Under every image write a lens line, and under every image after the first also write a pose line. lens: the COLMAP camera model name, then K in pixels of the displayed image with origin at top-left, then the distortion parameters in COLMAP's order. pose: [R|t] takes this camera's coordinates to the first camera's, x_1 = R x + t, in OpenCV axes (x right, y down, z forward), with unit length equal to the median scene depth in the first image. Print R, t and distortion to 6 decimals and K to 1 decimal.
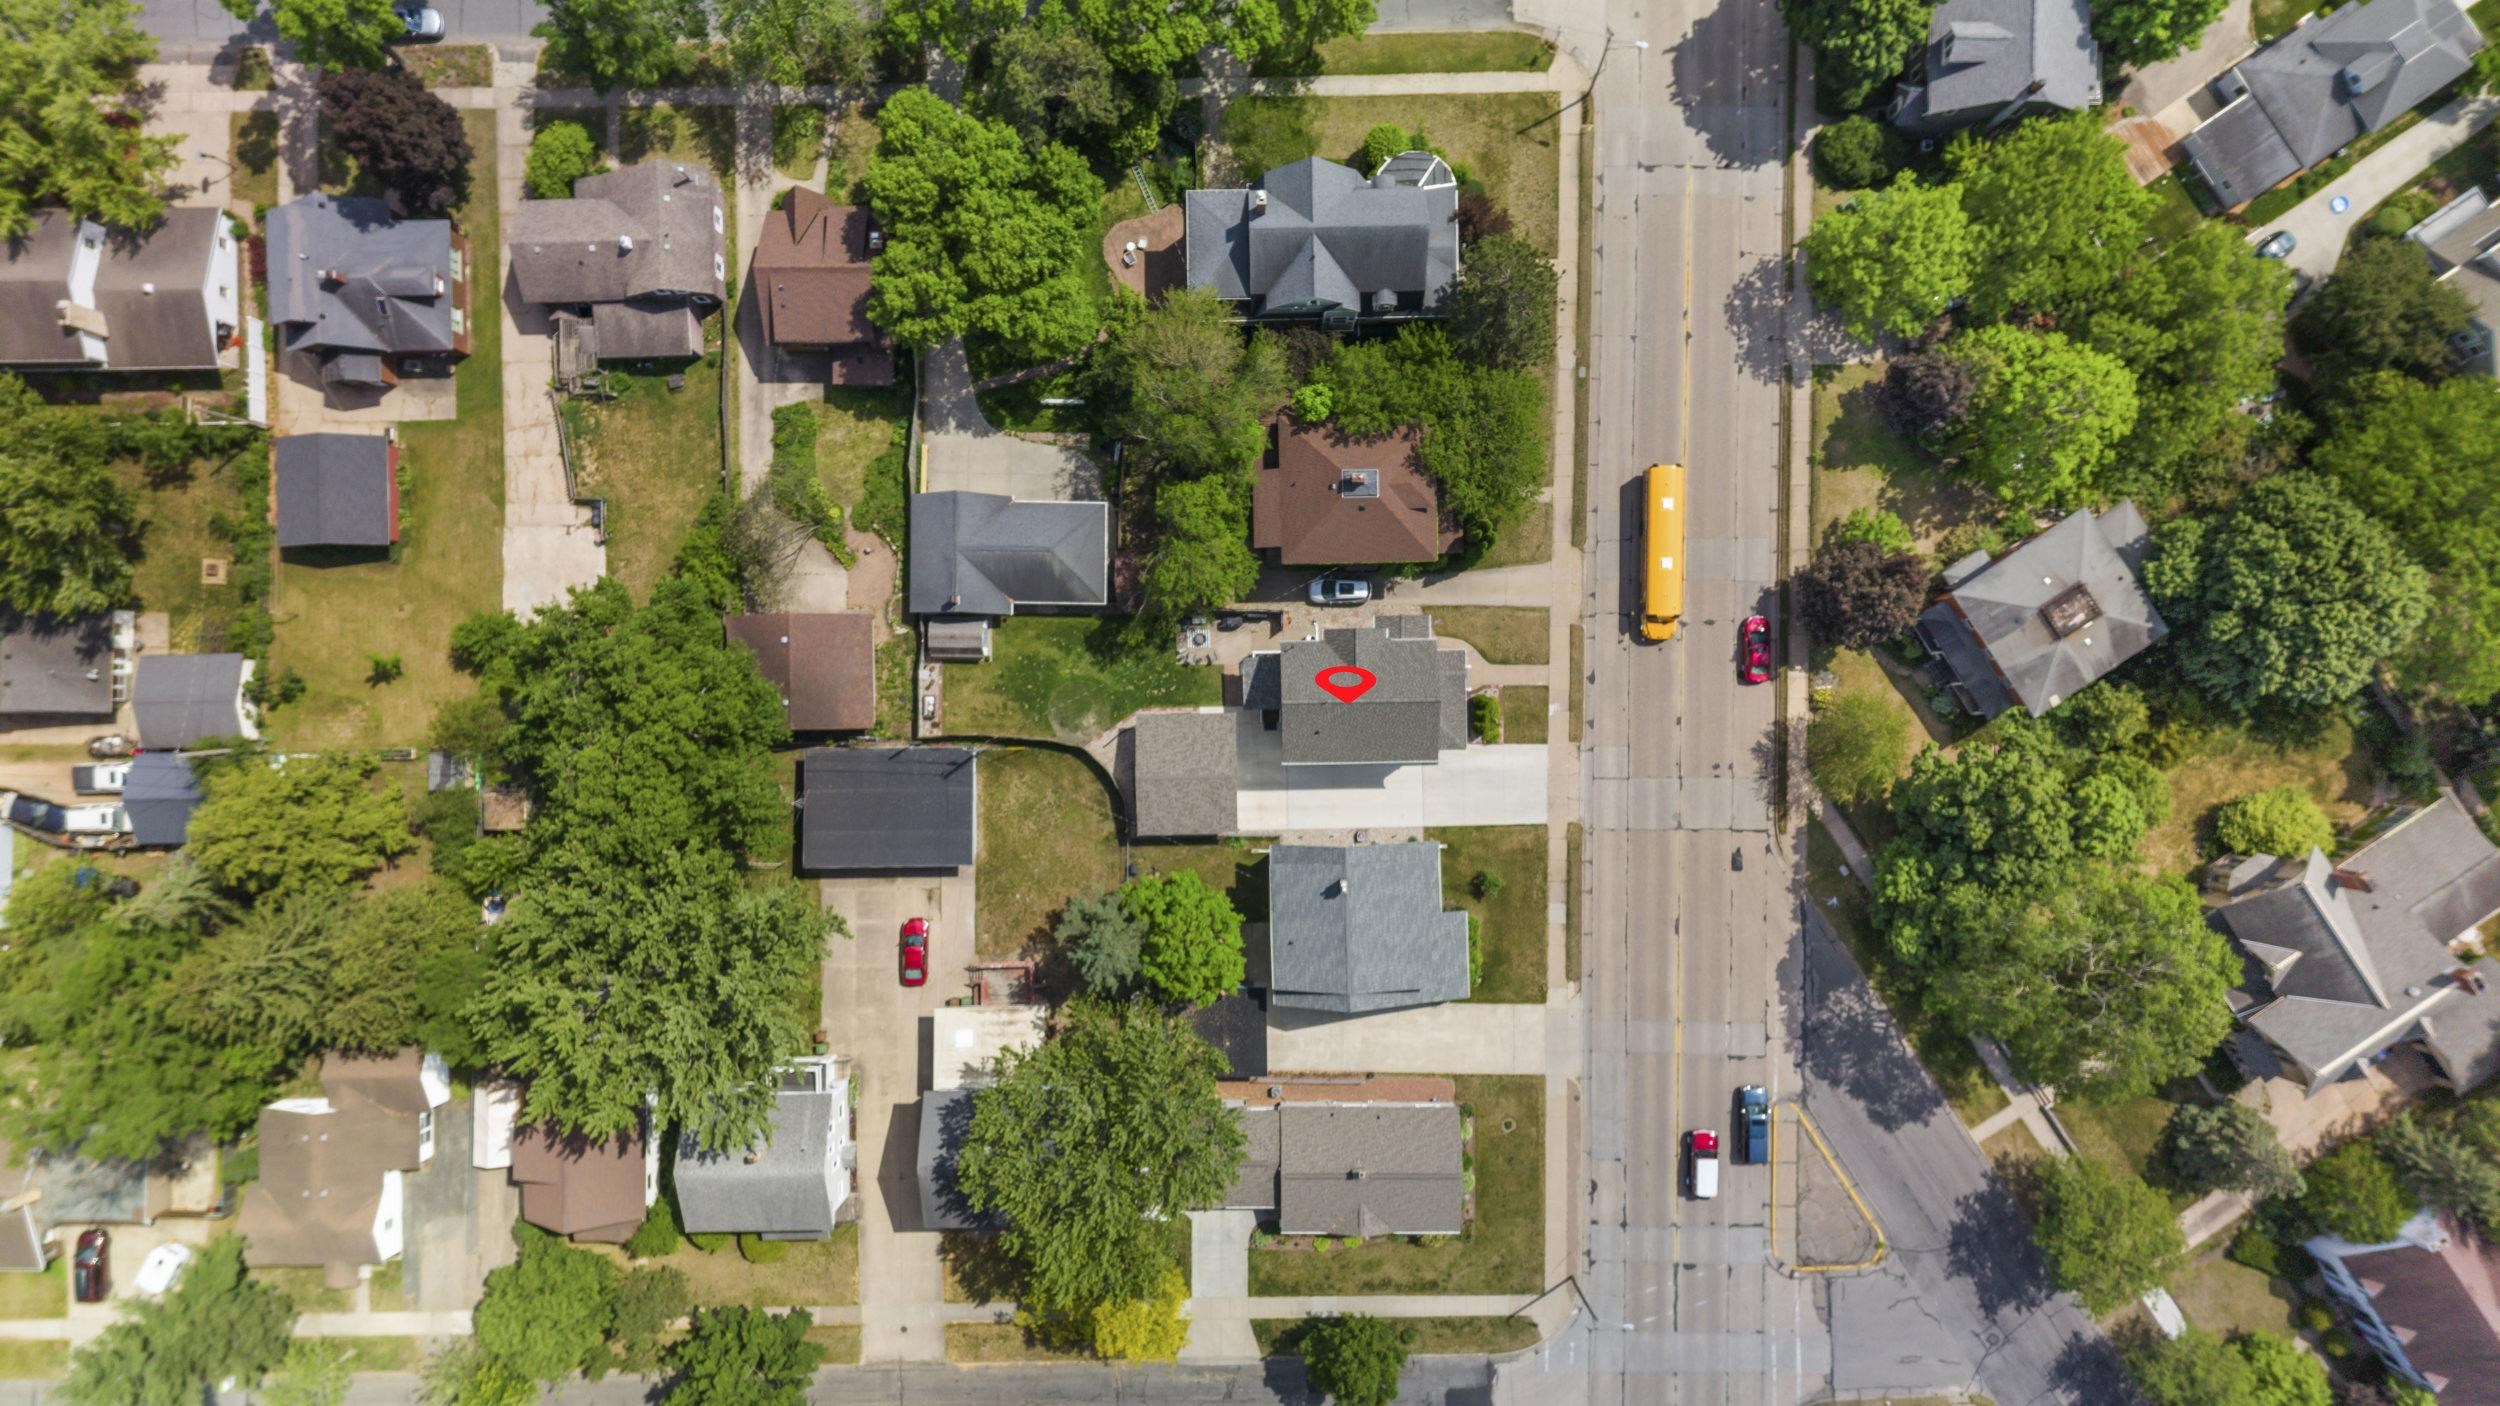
lens RADIAL K [[1787.7, 0, 1250.0], [0, 1787.7, 703.0], [0, 0, 1]] dist [0.037964, -0.036360]
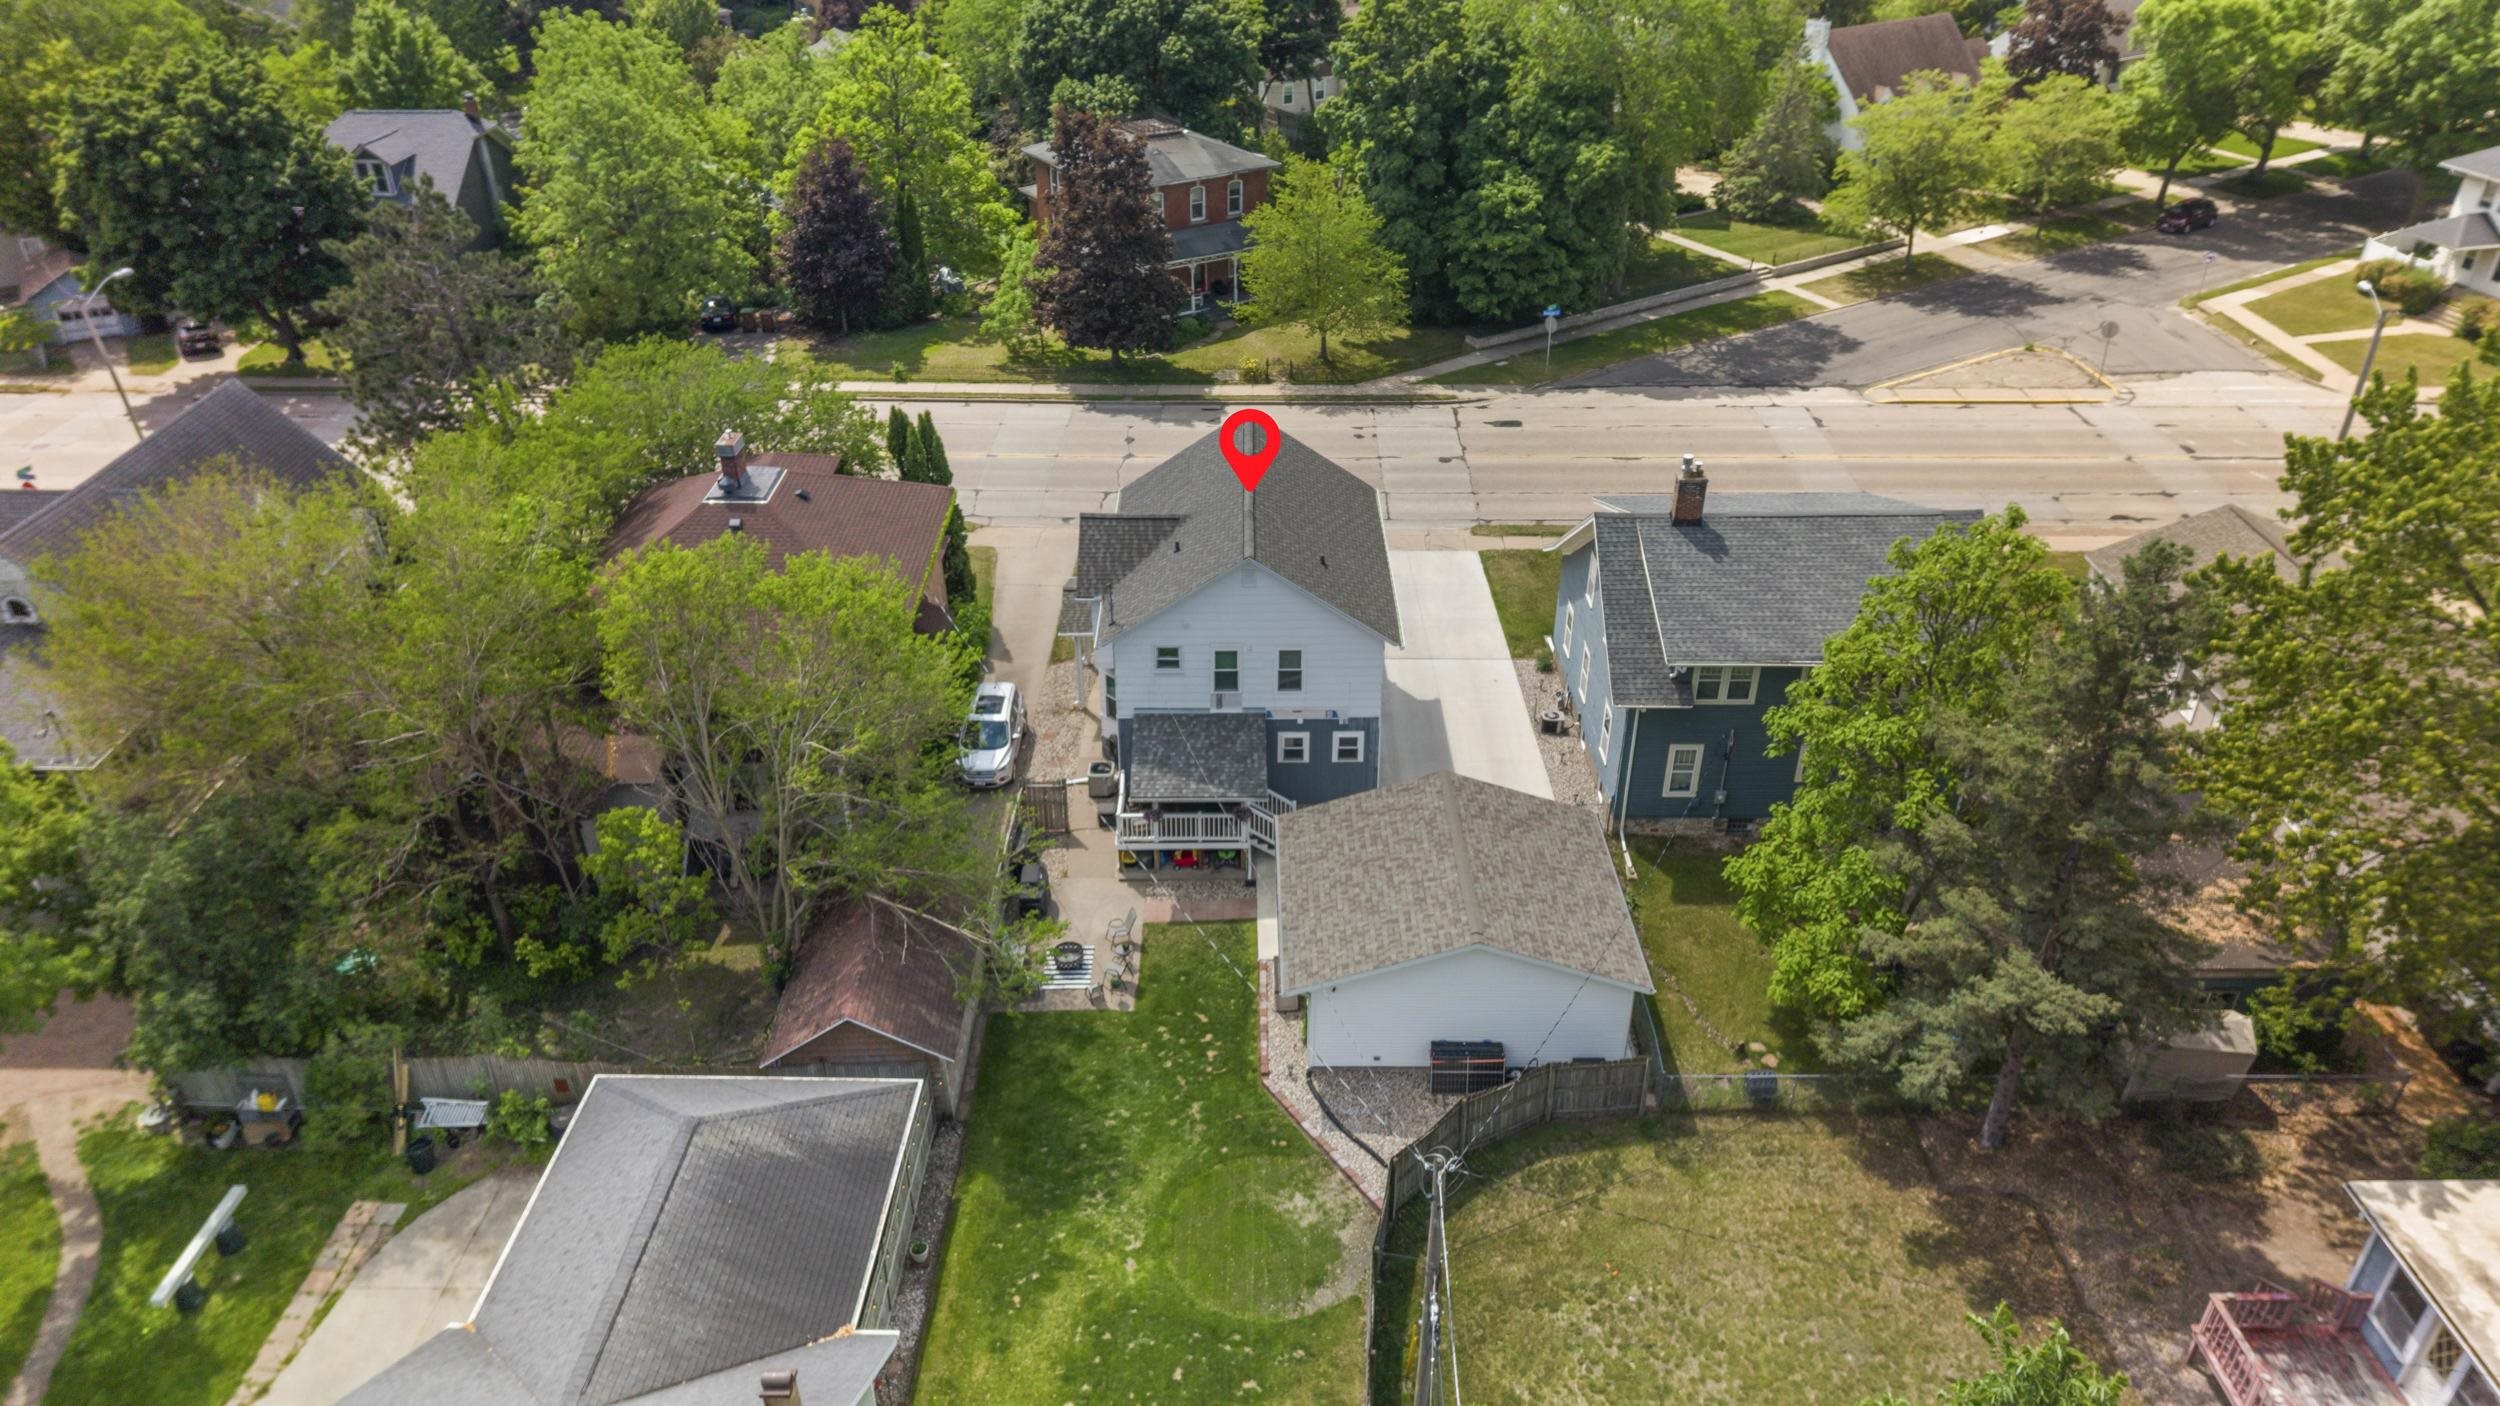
lens RADIAL K [[1674.8, 0, 1250.0], [0, 1674.8, 703.0], [0, 0, 1]] dist [0.032880, -0.030649]
pose [[0.014680, -0.517541, 0.855532, -0.290410], [0.999854, 0.015041, -0.008058, 0.003559], [-0.008698, 0.855526, 0.517687, 0.778595]]
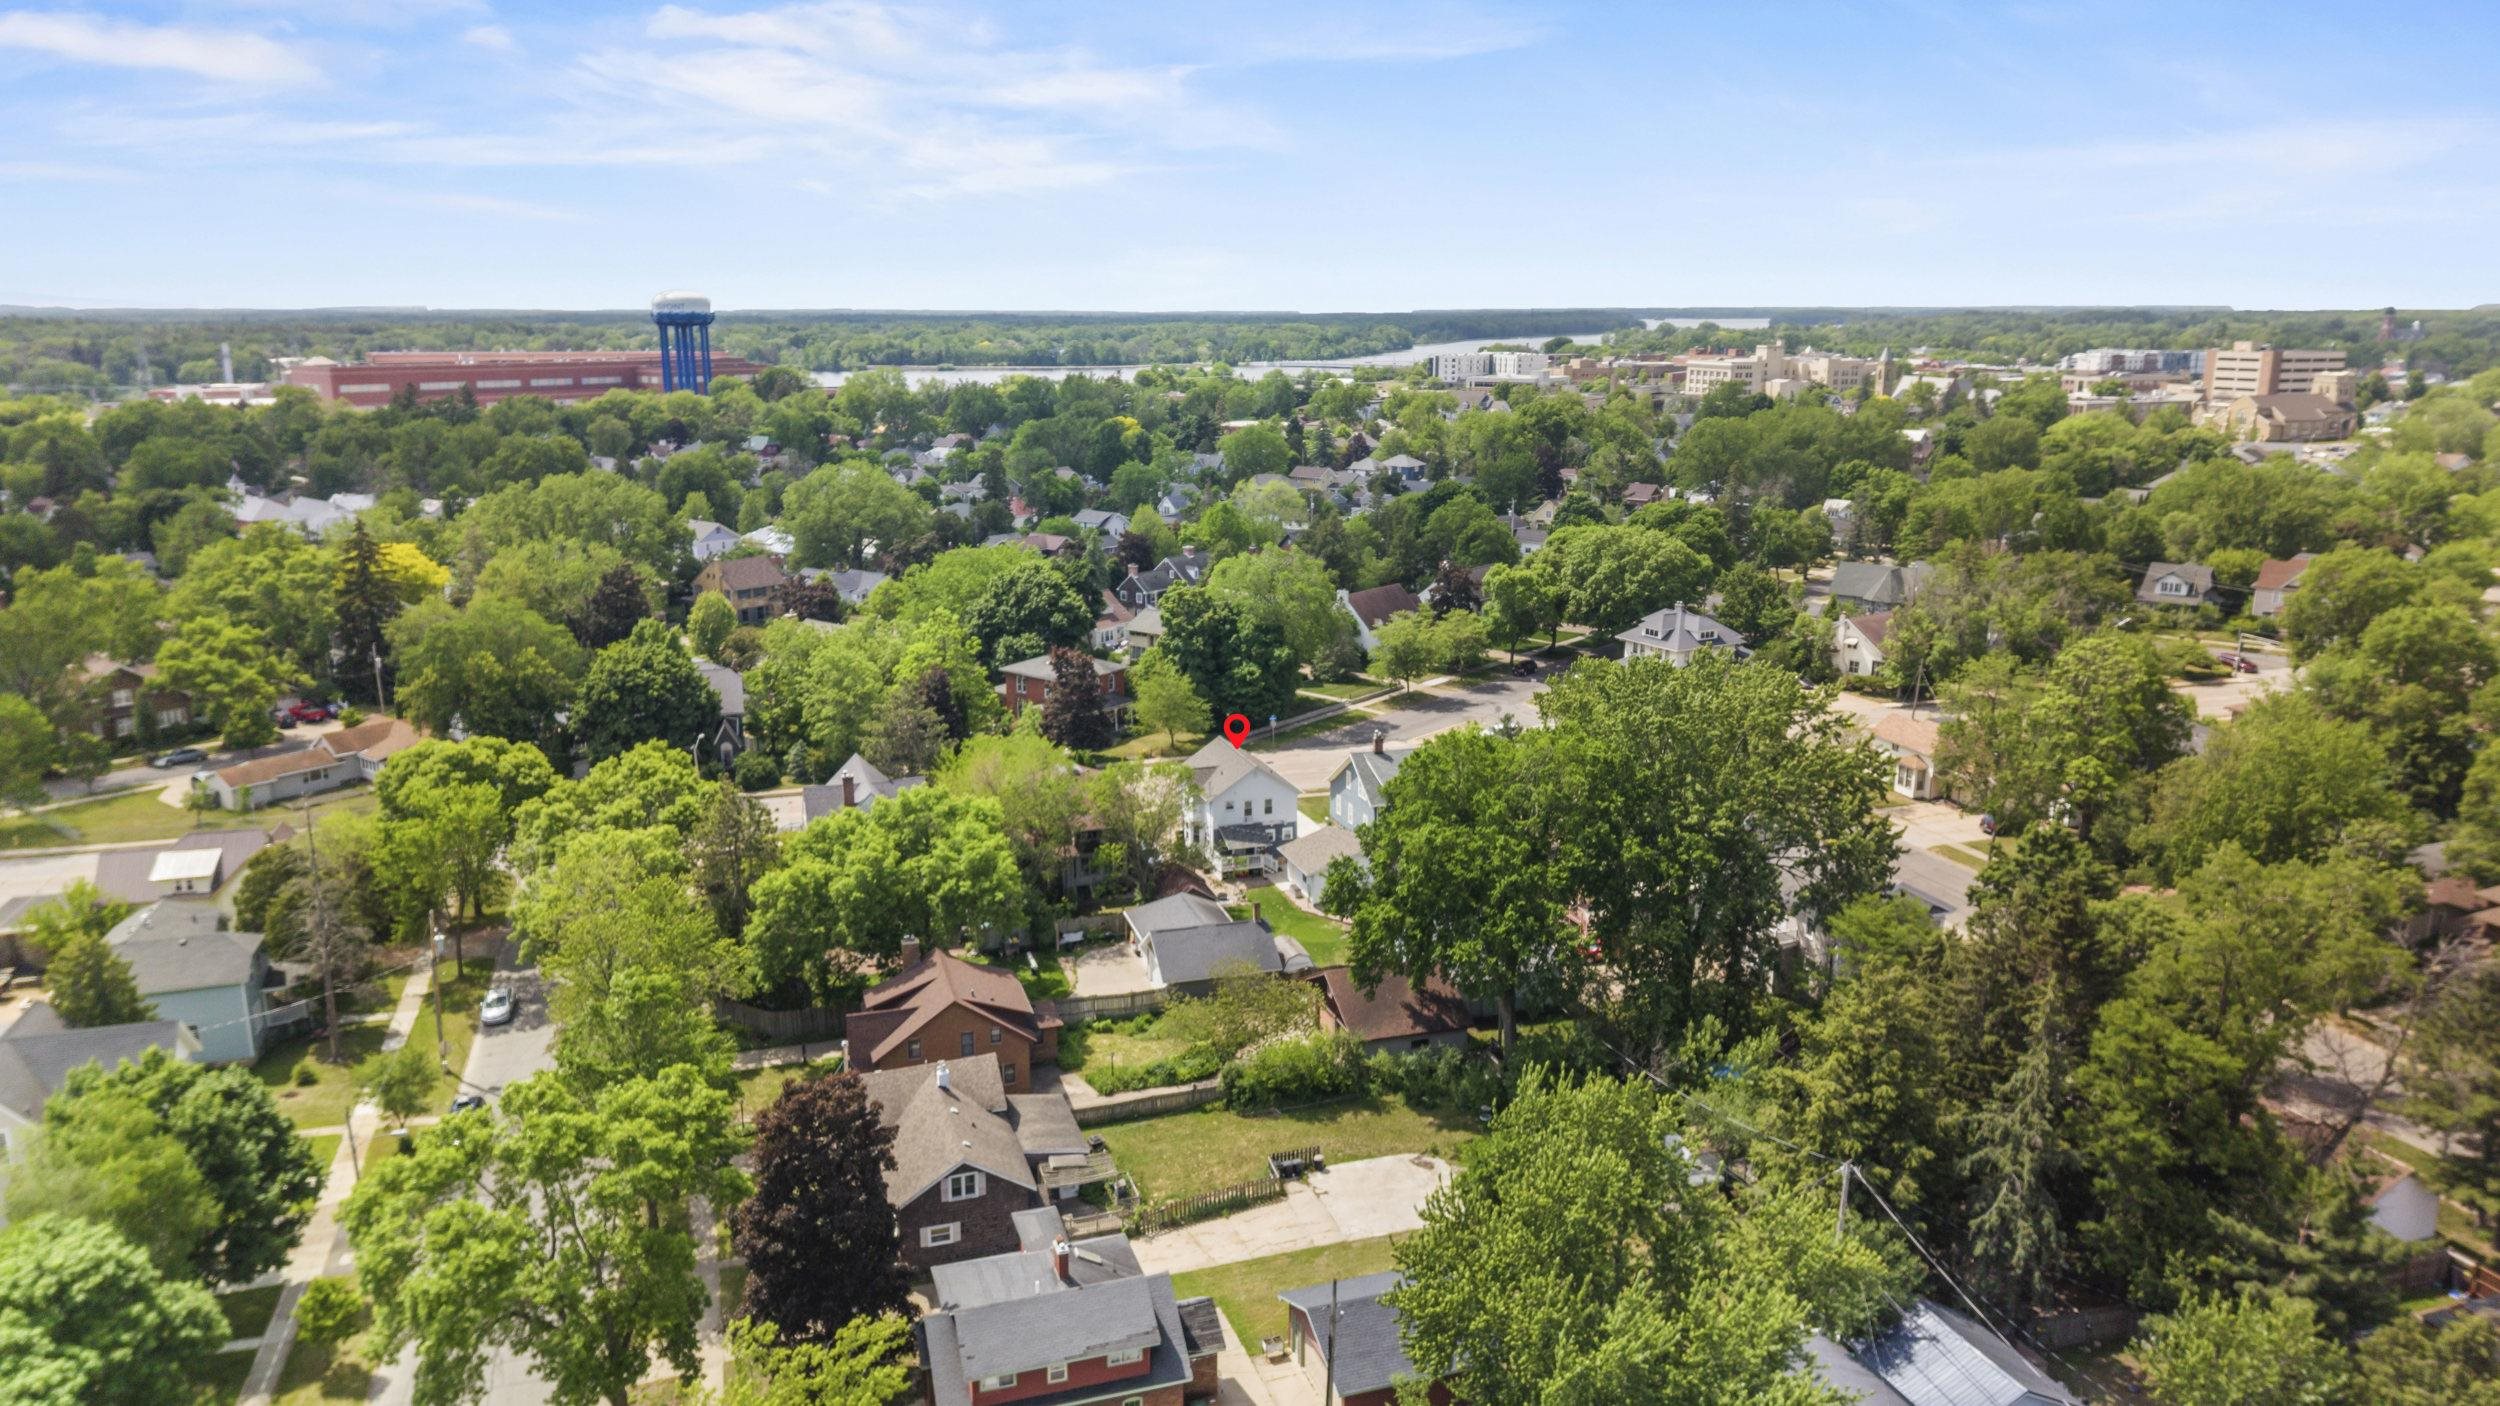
lens RADIAL K [[1674.8, 0, 1250.0], [0, 1674.8, 703.0], [0, 0, 1]] dist [0.032880, -0.030649]
pose [[-0.291846, -0.222273, 0.930280, -0.977840], [0.956408, -0.057181, 0.286380, -0.311052], [-0.010460, 0.973306, 0.229272, 0.641582]]
